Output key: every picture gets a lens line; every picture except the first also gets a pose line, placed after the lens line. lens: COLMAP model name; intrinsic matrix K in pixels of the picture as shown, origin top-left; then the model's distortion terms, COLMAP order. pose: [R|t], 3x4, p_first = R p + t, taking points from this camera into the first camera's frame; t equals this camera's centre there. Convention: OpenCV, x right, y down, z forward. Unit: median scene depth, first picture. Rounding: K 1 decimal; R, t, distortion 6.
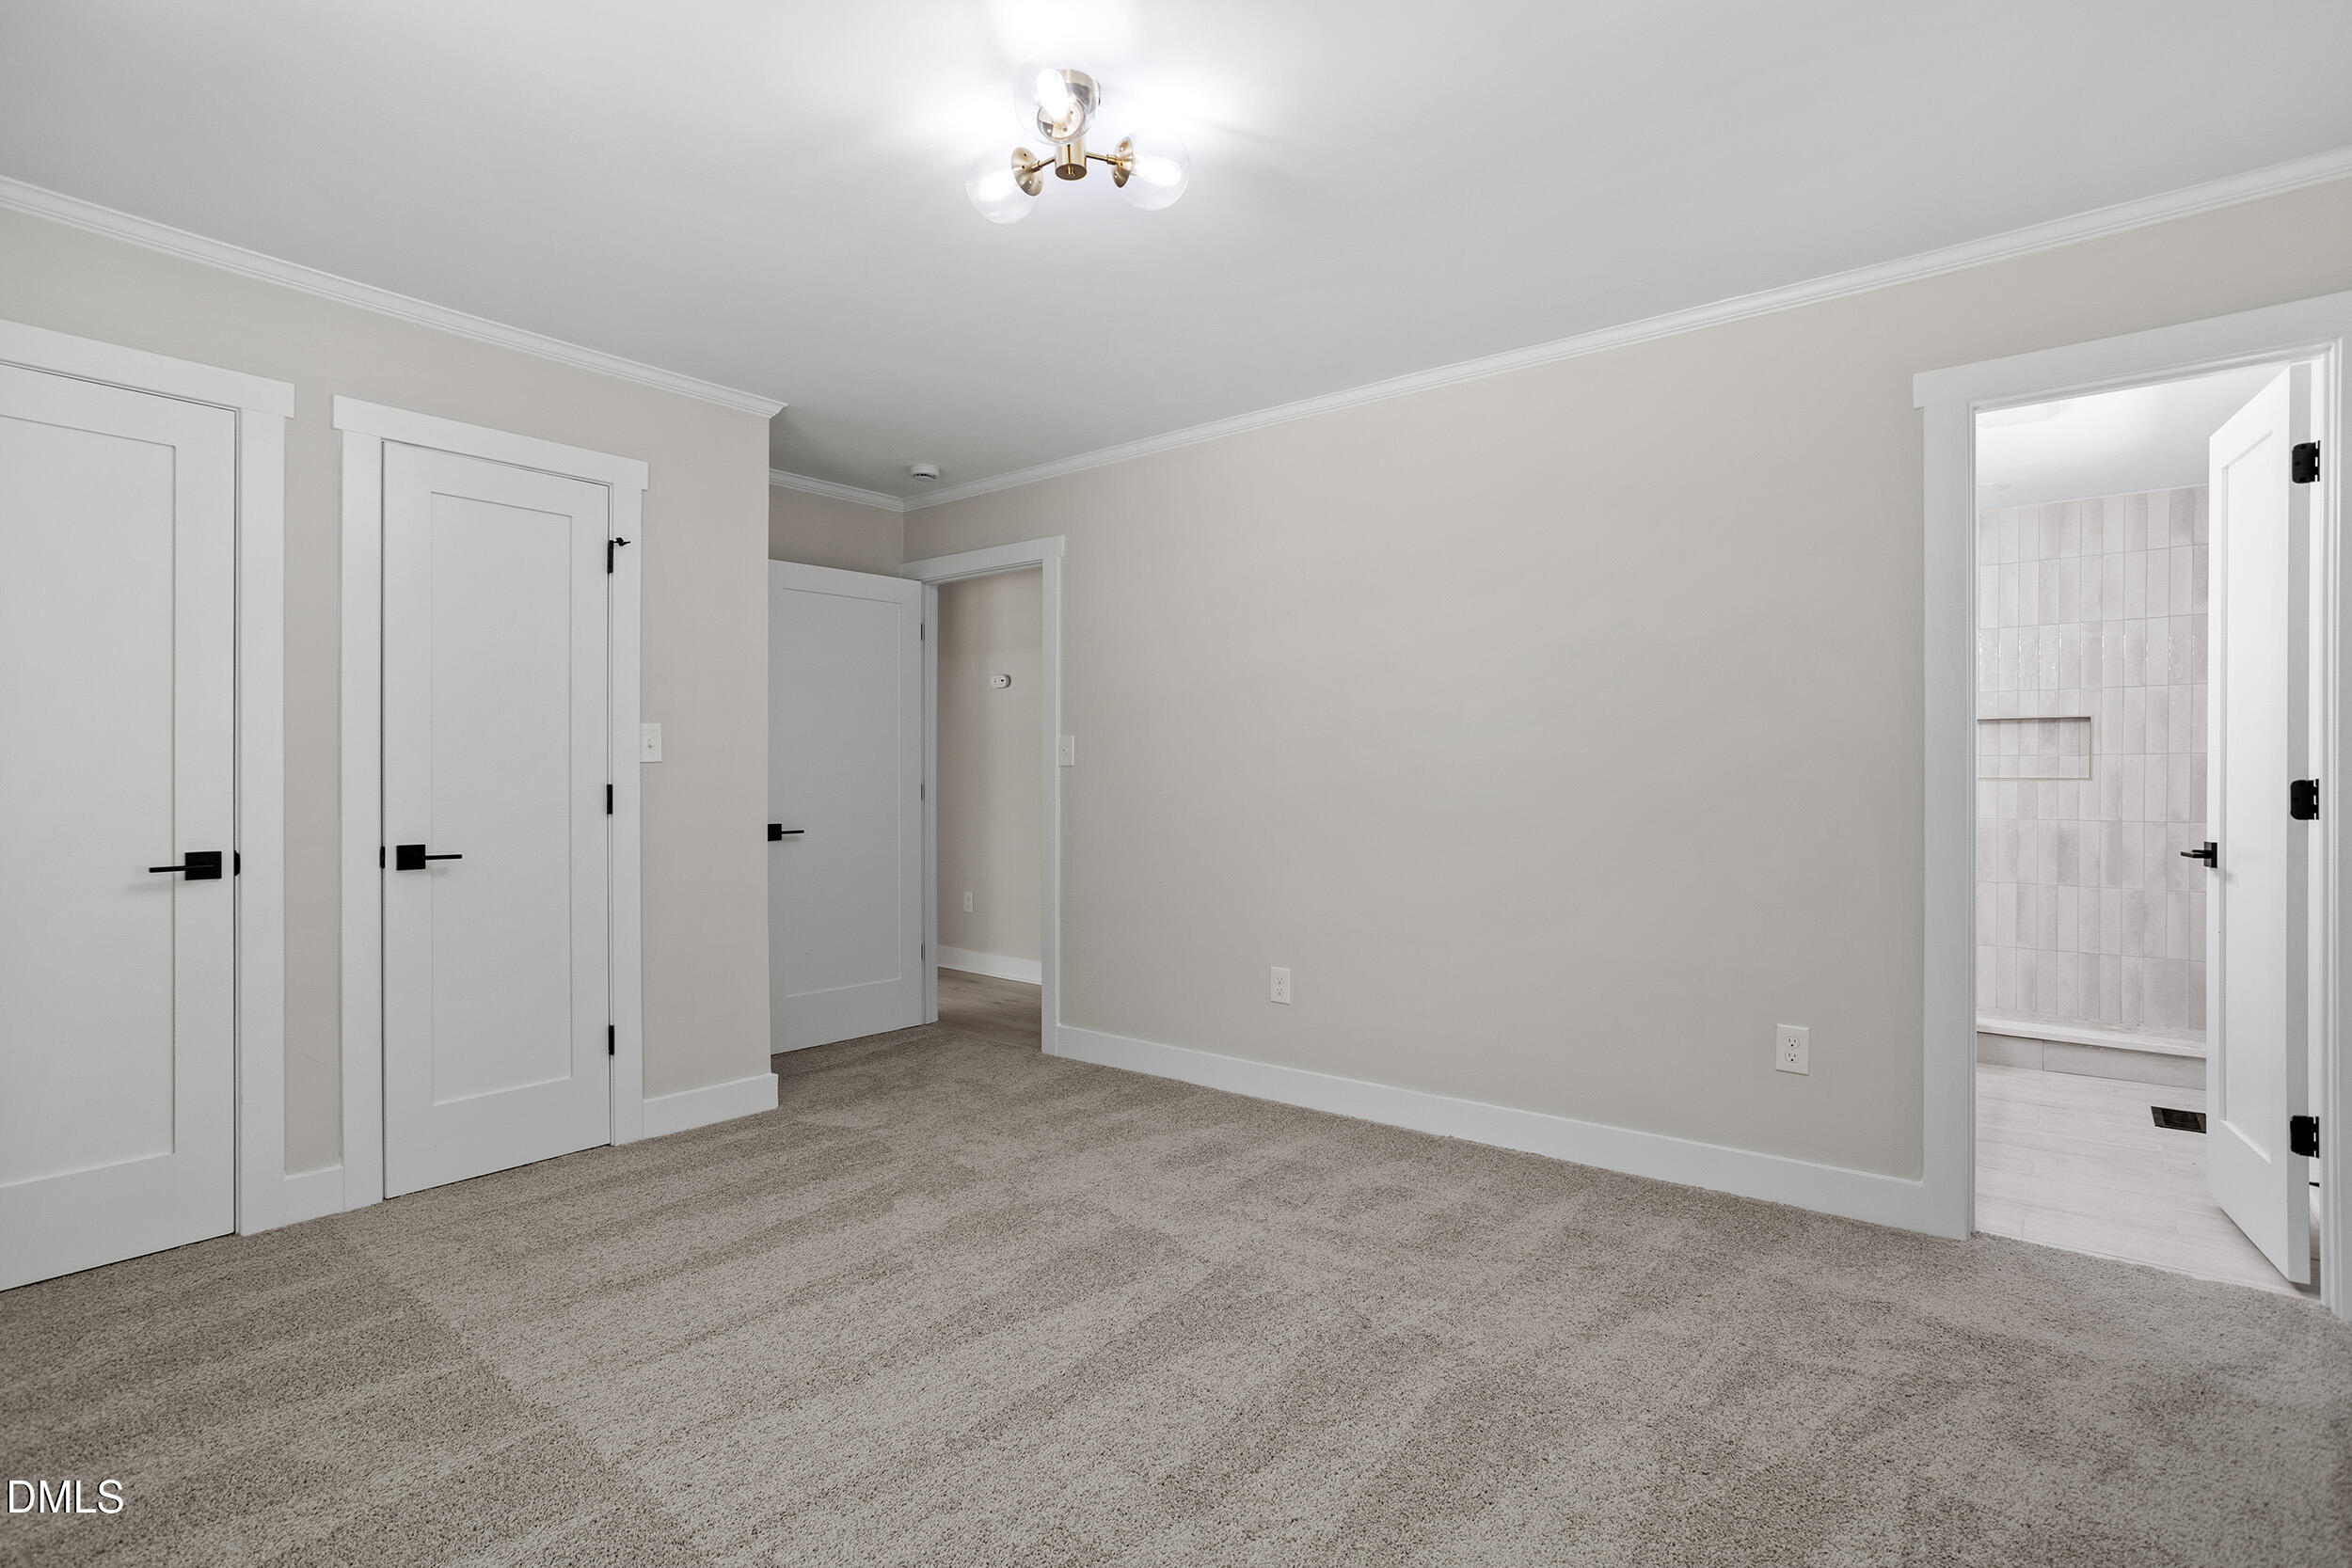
lens RADIAL K [[1149.9, 0, 1172.2], [0, 1149.9, 776.0], [0, 0, 1]] dist [-0.050847, 0.033596]
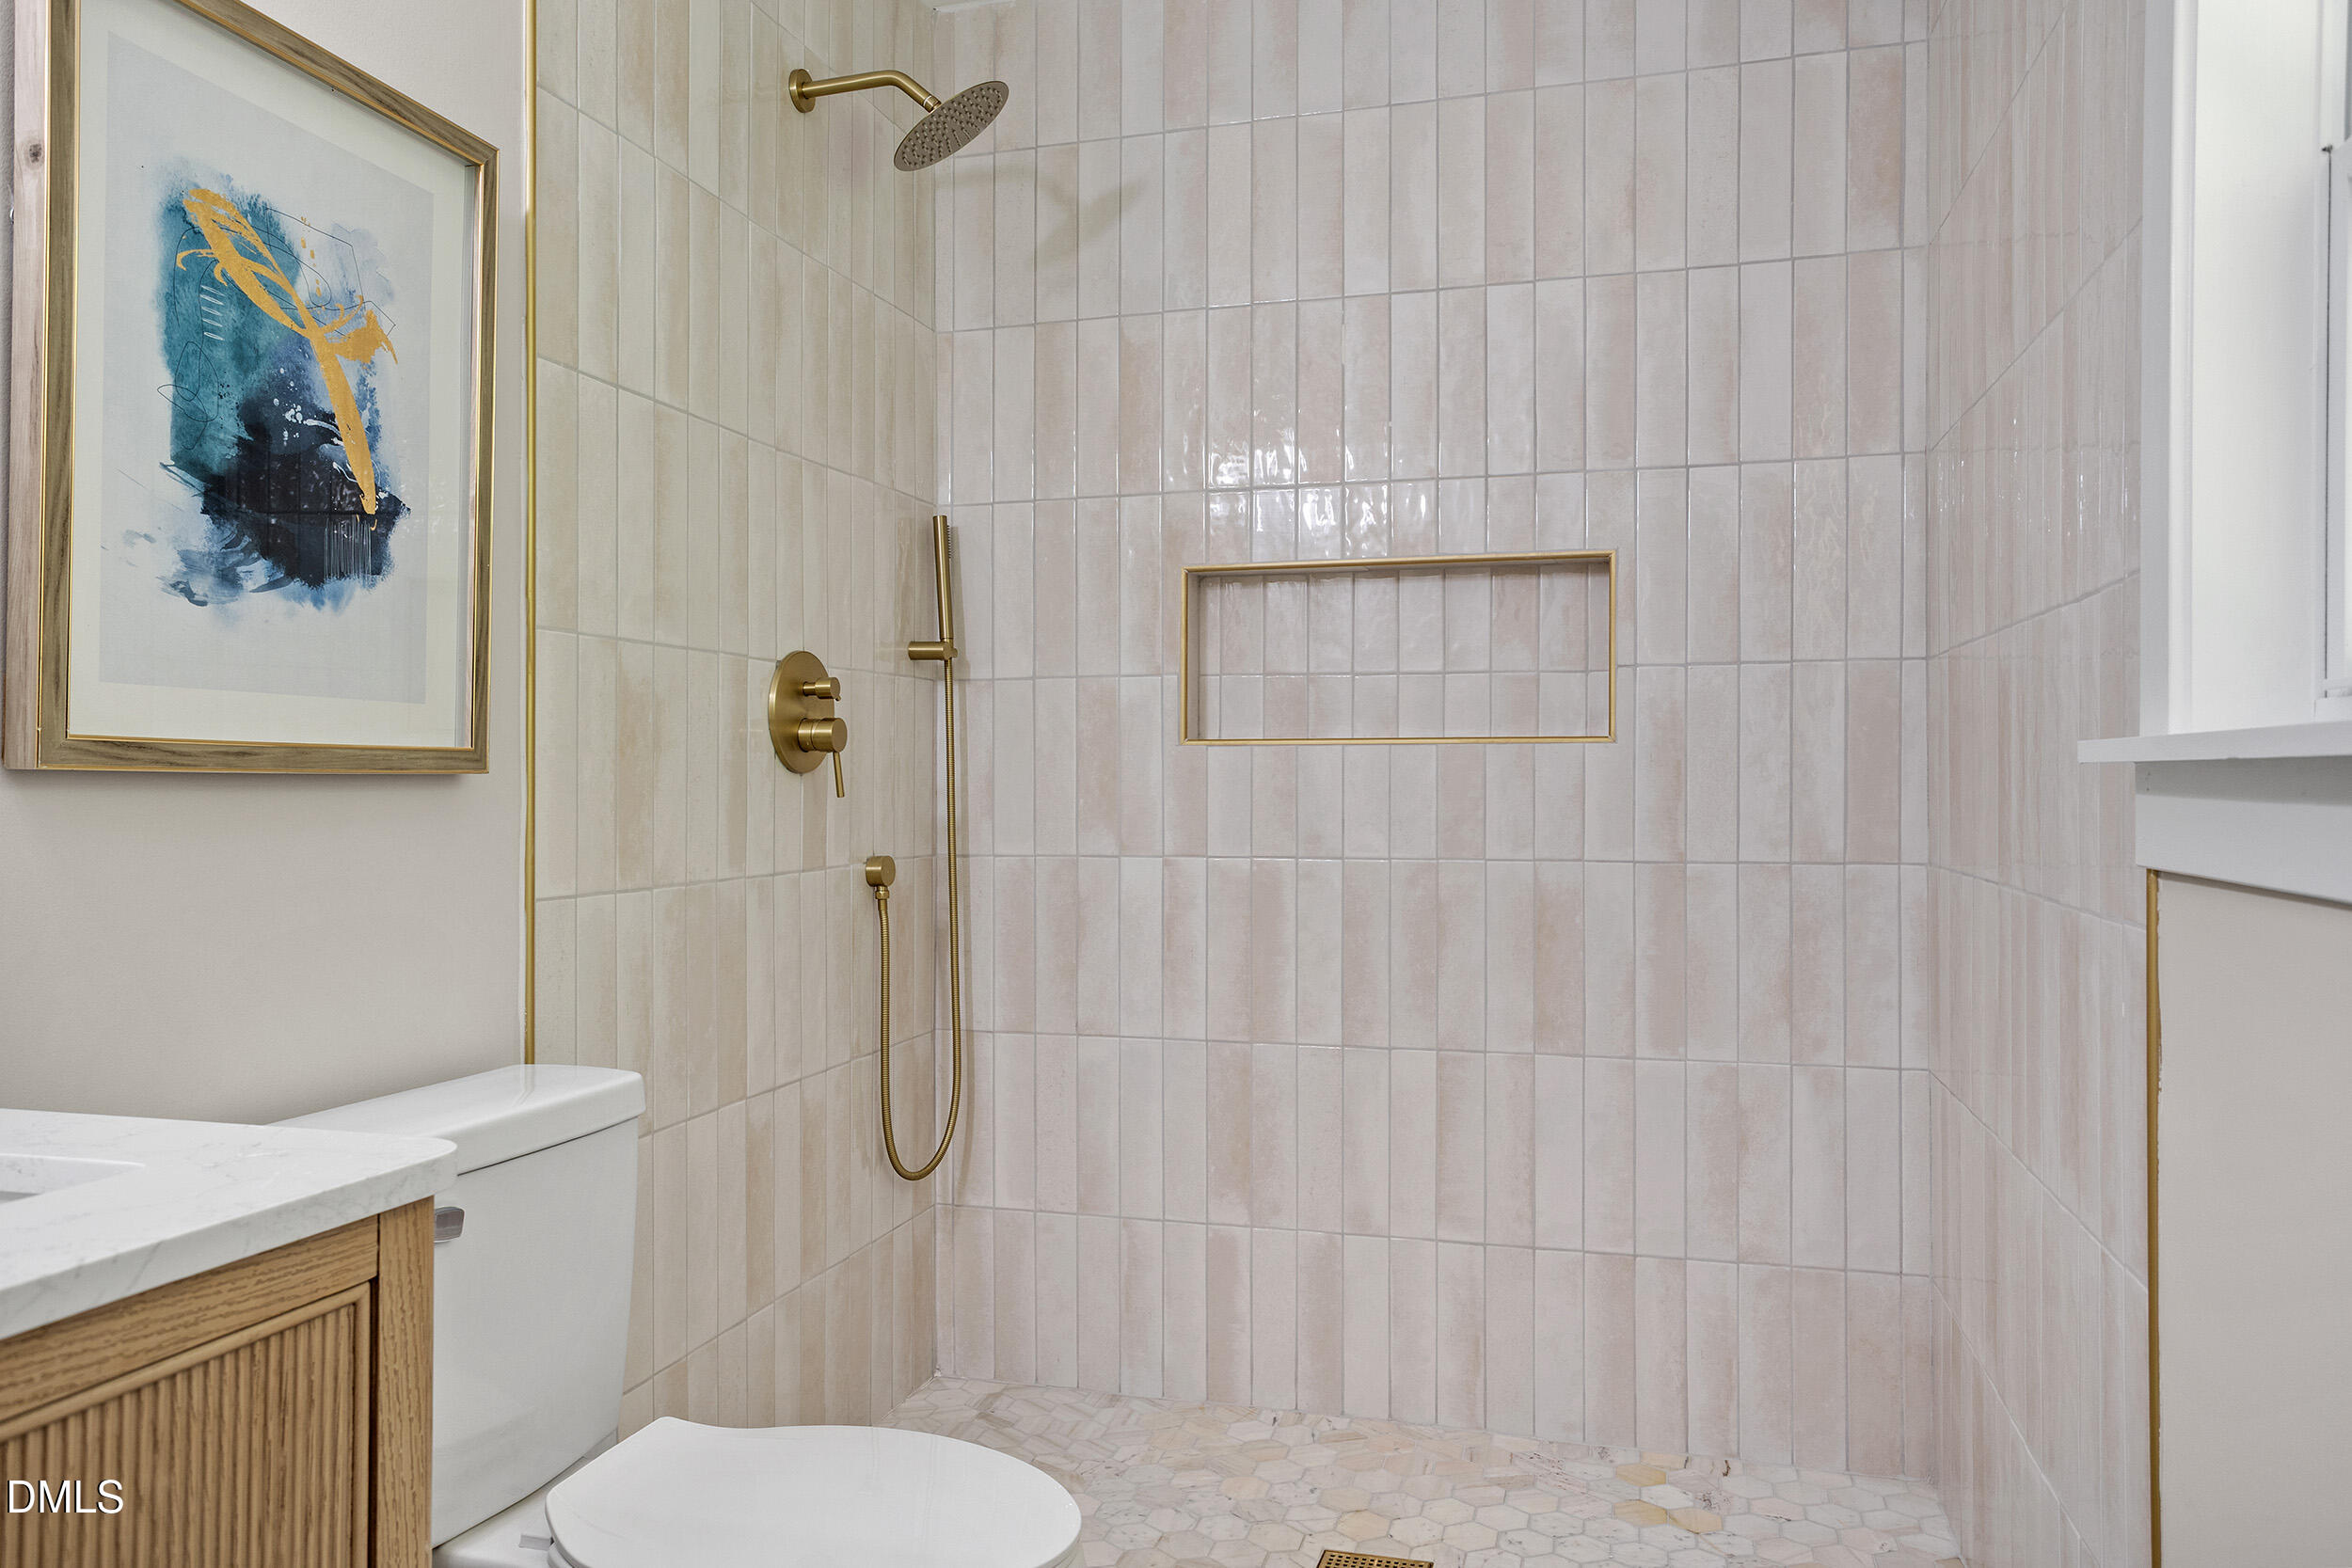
lens RADIAL K [[1732.4, 0, 1176.1], [0, 1732.4, 728.9], [0, 0, 1]] dist [-0.028054, 0.089682]
pose [[0.916983, 0.001552, 0.398924, 0.483083], [0.002002, 0.999962, -0.008492, 0.003903], [-0.398922, 0.008586, 0.916945, 0.571330]]
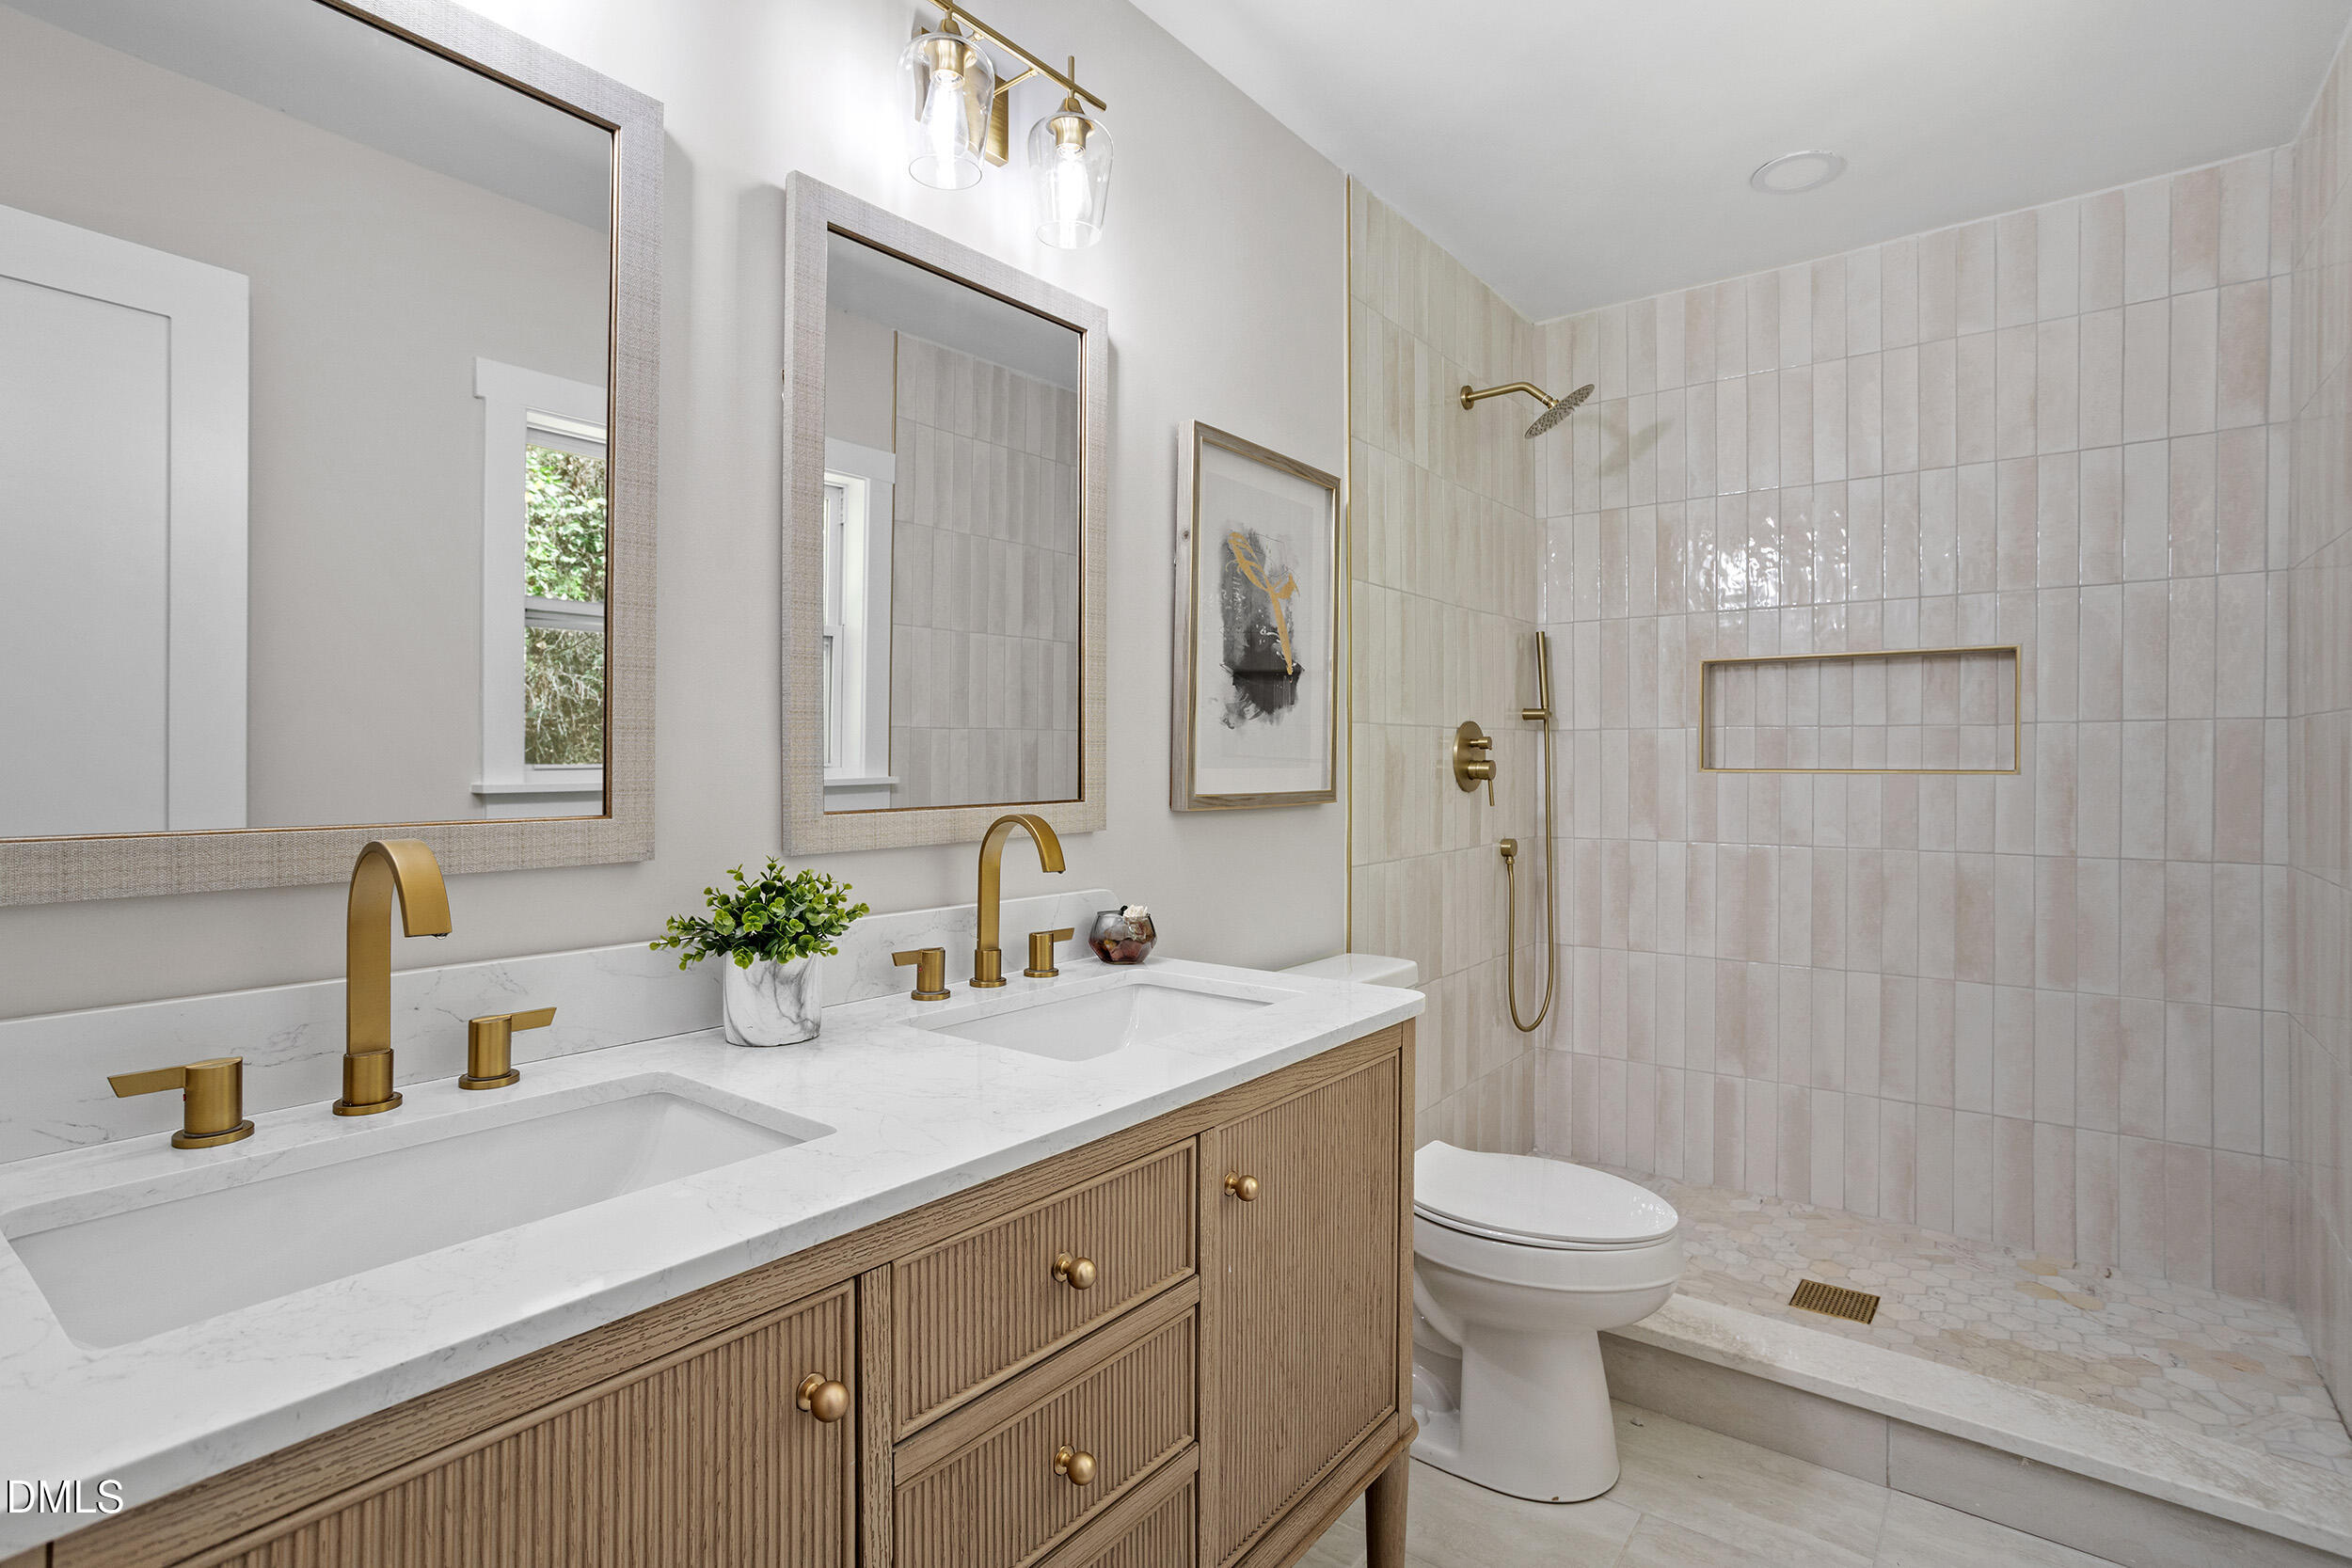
lens RADIAL K [[1161.7, 0, 1192.9], [0, 1161.7, 751.2], [0, 0, 1]] dist [-0.049746, 0.033661]
pose [[0.999399, -0.007335, 0.033879, 0.427959], [0.007083, 0.999946, 0.007567, -0.012781], [-0.033932, -0.007322, 0.999397, 0.501757]]
